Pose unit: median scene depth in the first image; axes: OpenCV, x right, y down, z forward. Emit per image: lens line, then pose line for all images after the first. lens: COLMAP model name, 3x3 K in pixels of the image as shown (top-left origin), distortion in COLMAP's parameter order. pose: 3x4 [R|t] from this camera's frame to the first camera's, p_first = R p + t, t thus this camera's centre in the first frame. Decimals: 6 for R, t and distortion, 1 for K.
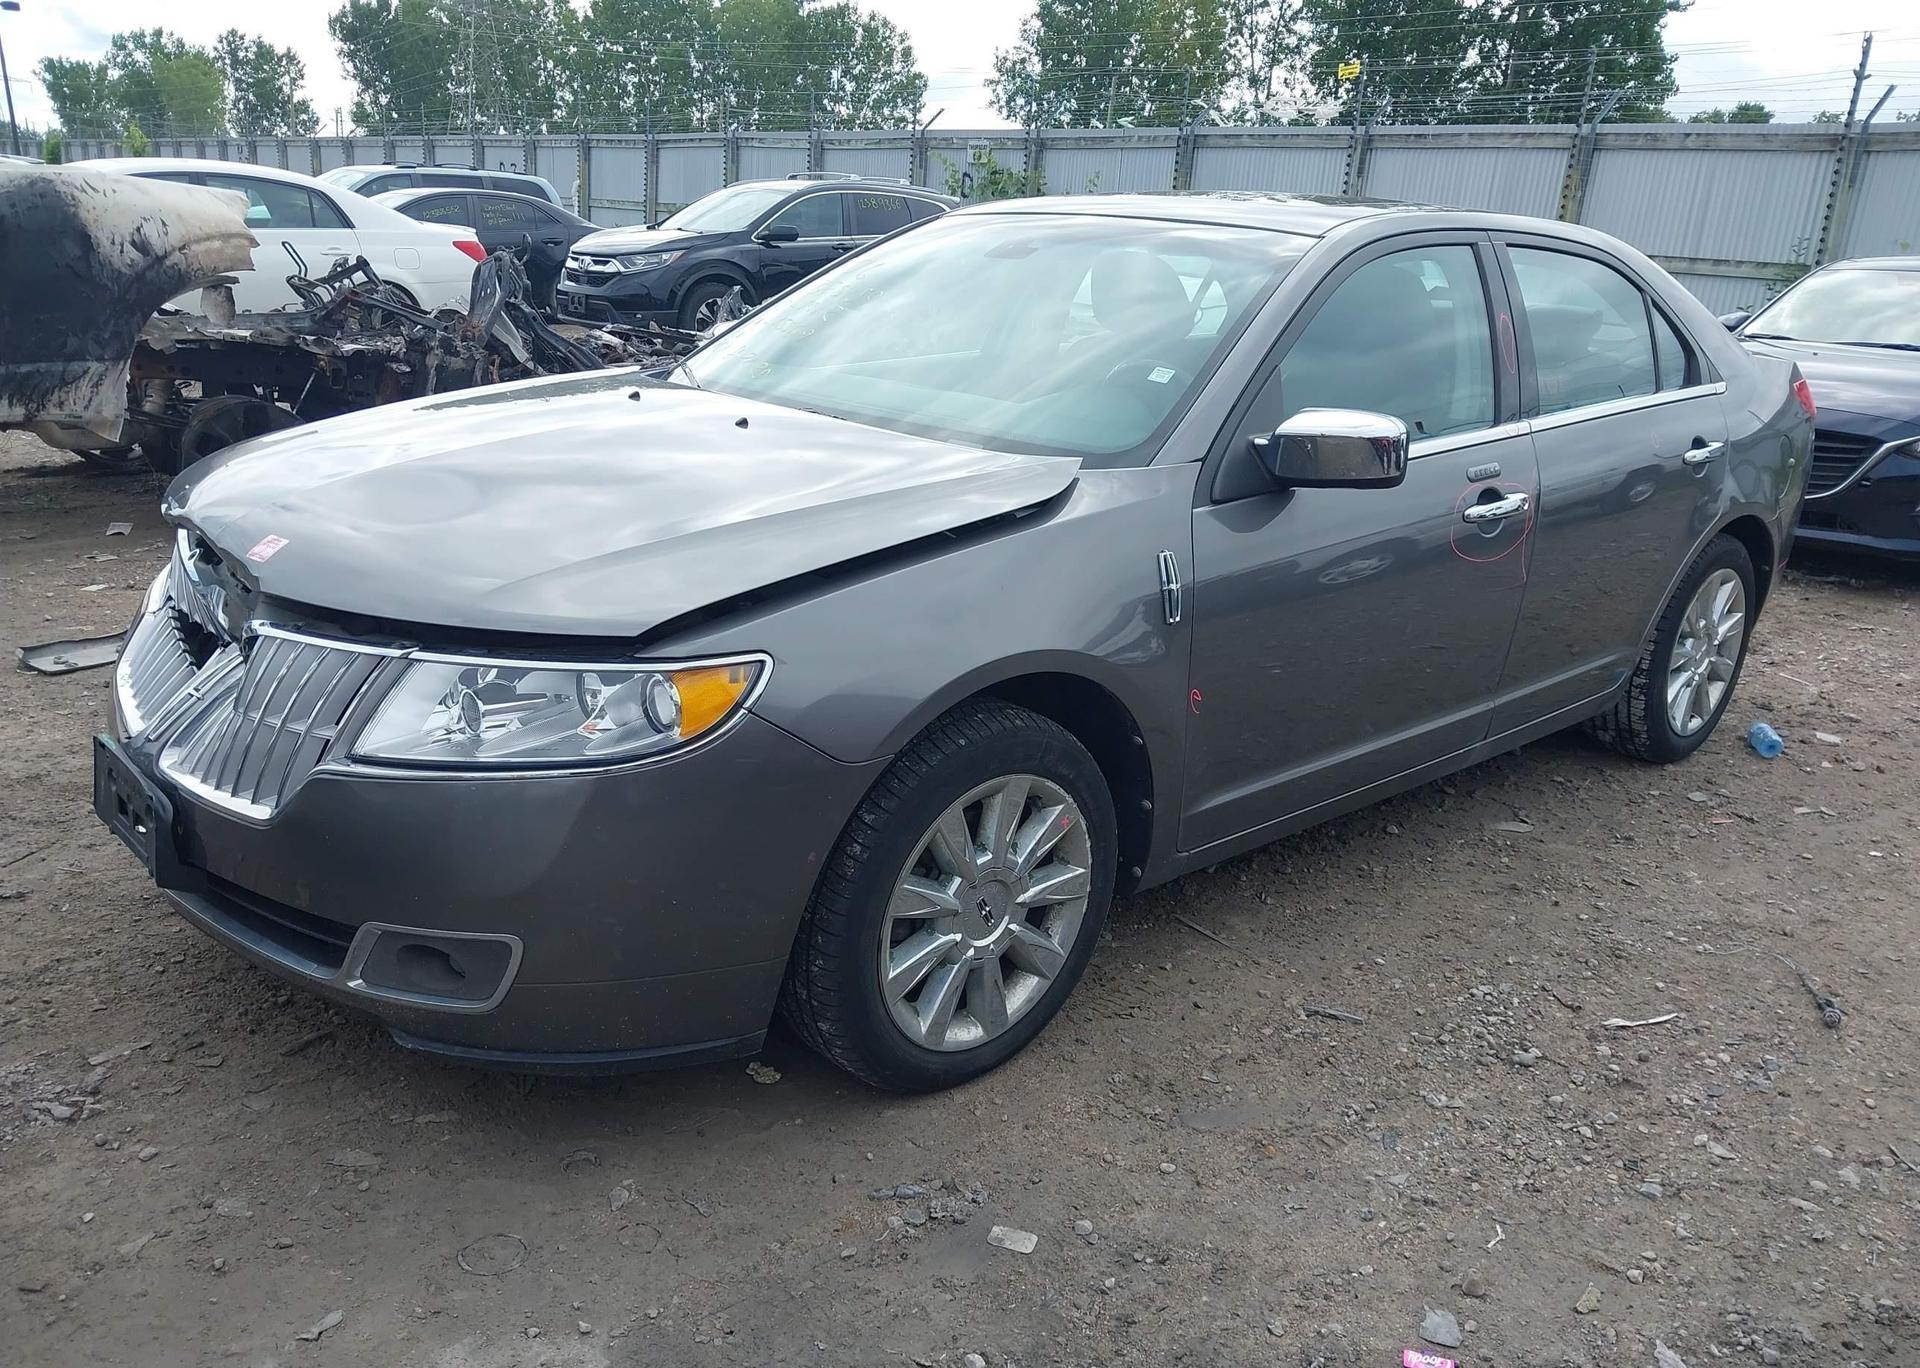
lens RADIAL K [[1567.0, 0, 964.9], [0, 1567.0, 690.7], [0, 0, 1]] dist [0.002354, -0.002760]
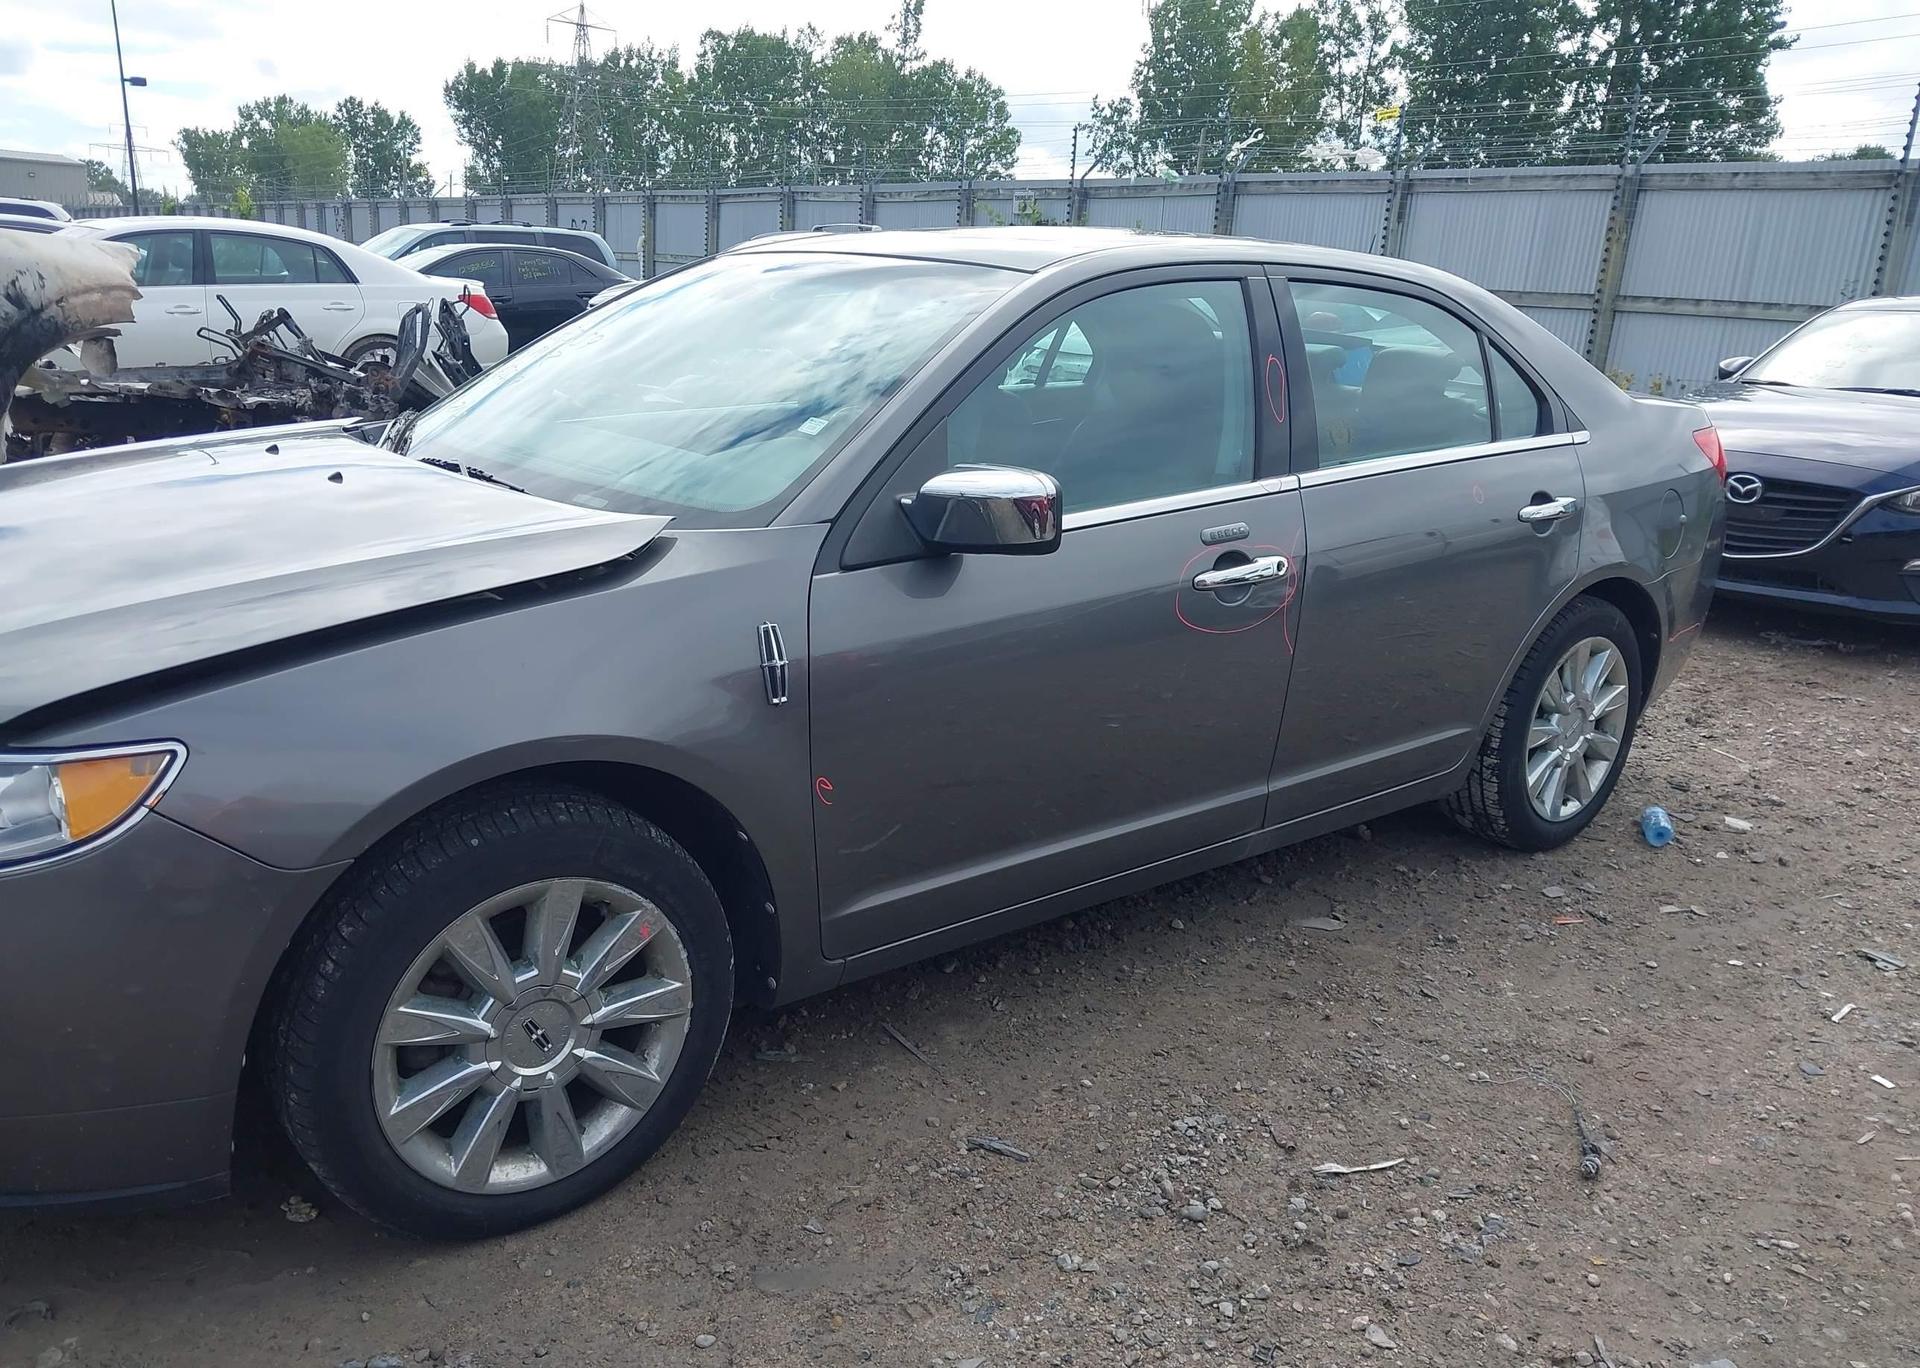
lens RADIAL K [[1567.0, 0, 966.8], [0, 1567.0, 696.4], [0, 0, 1]] dist [0.002354, -0.002760]
pose [[0.997874, 0.007590, -0.064731, 0.185860], [-0.009414, 0.999565, -0.027933, -0.015219], [0.064491, 0.028483, 0.997512, 0.080505]]
